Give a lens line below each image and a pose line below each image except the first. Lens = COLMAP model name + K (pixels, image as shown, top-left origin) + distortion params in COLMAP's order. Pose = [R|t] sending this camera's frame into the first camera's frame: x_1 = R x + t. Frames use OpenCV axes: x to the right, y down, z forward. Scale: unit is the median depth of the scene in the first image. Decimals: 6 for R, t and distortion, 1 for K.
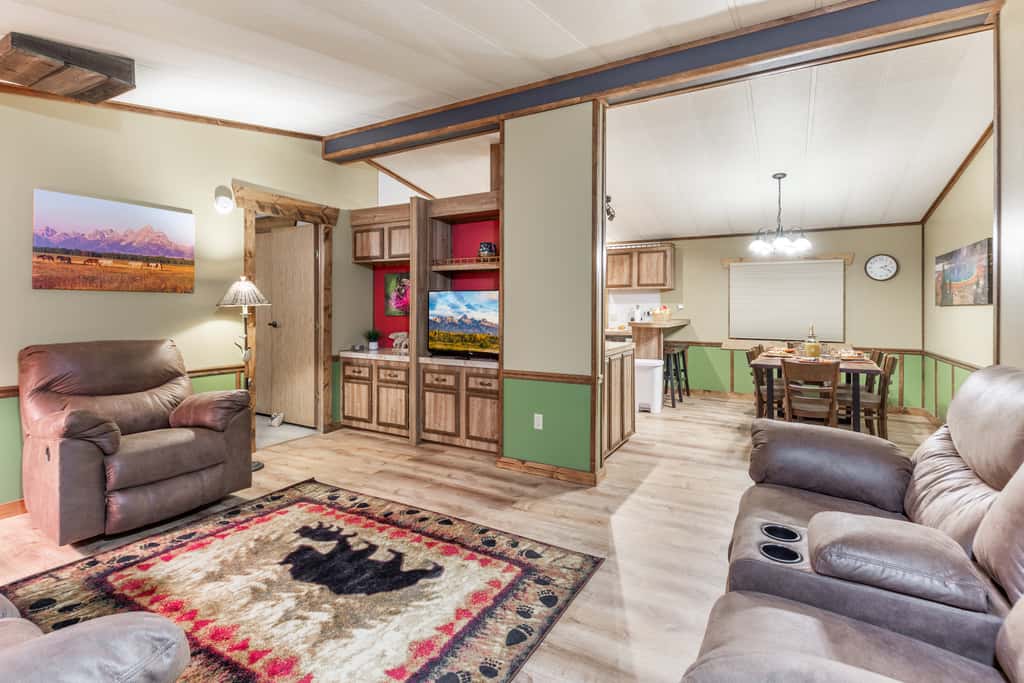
lens RADIAL K [[483.1, 0, 510.7], [0, 483.1, 305.2], [0, 0, 1]] dist [0.000389, -0.000281]
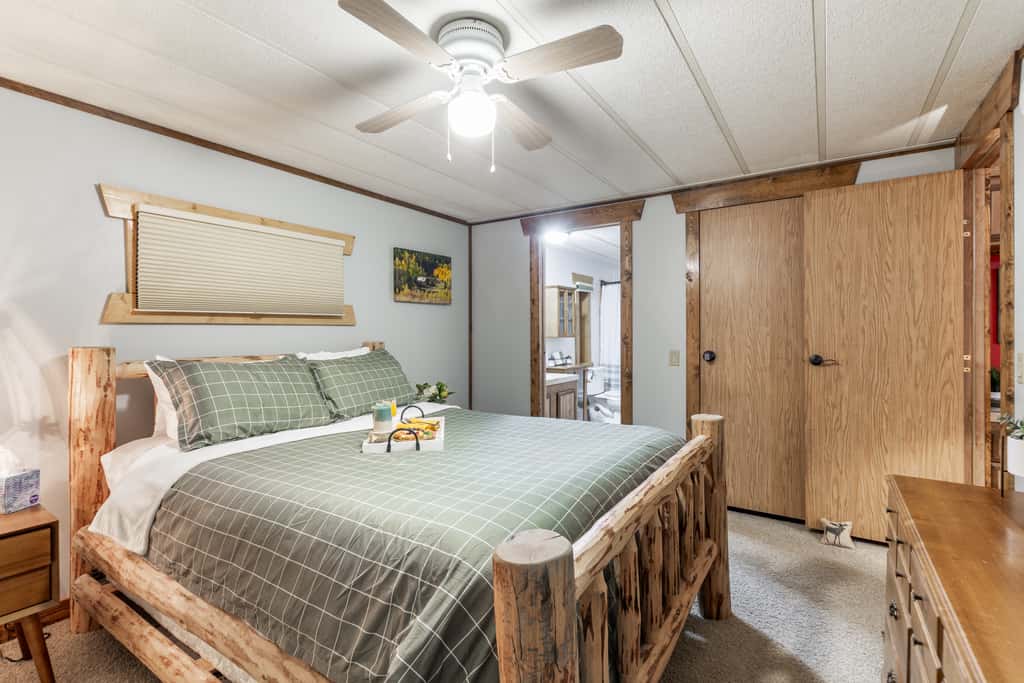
lens RADIAL K [[474.5, 0, 509.2], [0, 474.5, 334.2], [0, 0, 1]] dist [0.001309, 0.000178]
pose [[0.998083, -0.007645, -0.061411, -1.508456], [0.008153, 0.999935, 0.008019, 0.003218], [0.061346, -0.008504, 0.998080, 0.789719]]
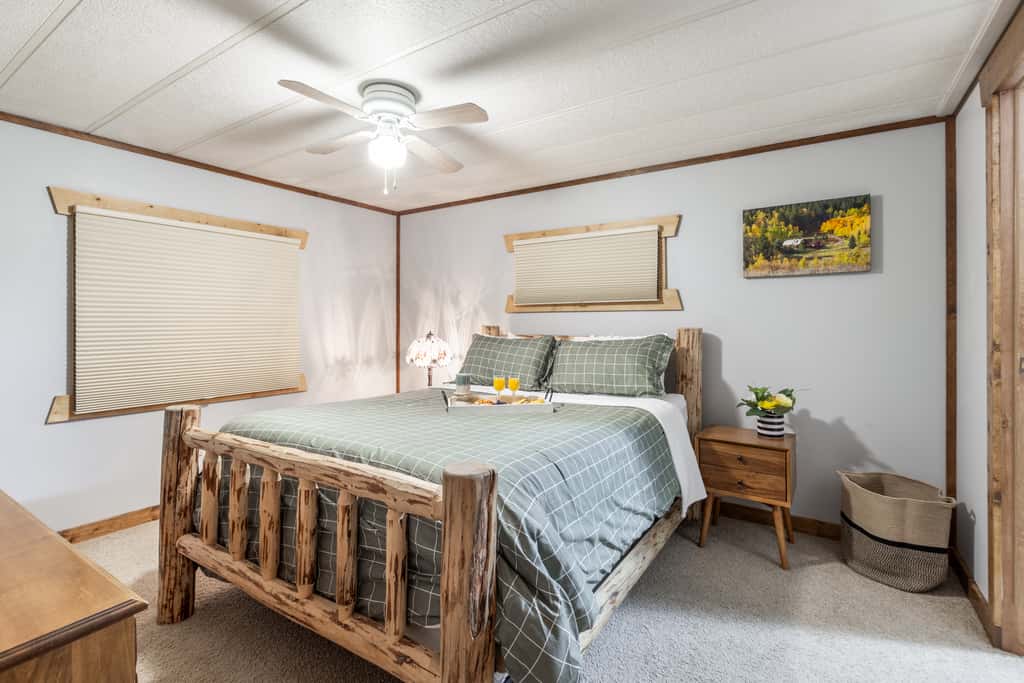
lens RADIAL K [[481.6, 0, 508.8], [0, 481.6, 317.8], [0, 0, 1]] dist [0.004423, 0.000074]
pose [[-0.063671, -0.007709, -0.997941, -0.809354], [0.006617, 0.999945, -0.008147, 0.012604], [0.997949, -0.007122, -0.063616, 1.629740]]
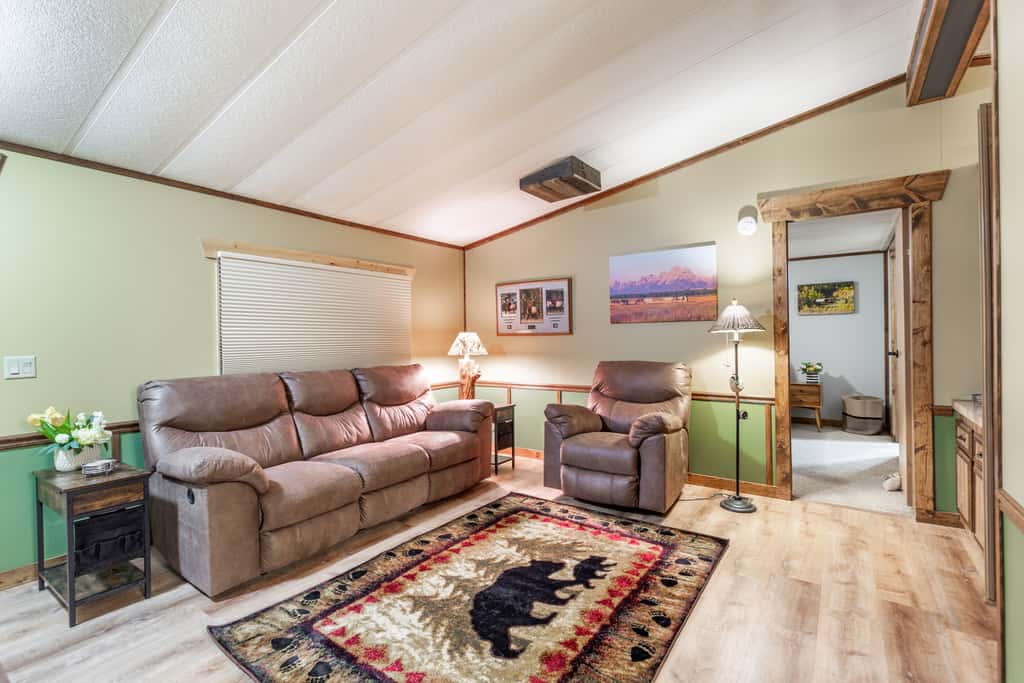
lens RADIAL K [[465.4, 0, 512.0], [0, 465.4, 341.5], [0, 0, 1]] dist [0.000713, -0.000160]
pose [[-0.090538, 0.004691, -0.995882, 0.513242], [0.021862, 0.999757, 0.002722, 0.011214], [0.995653, -0.021525, -0.090619, 0.880357]]
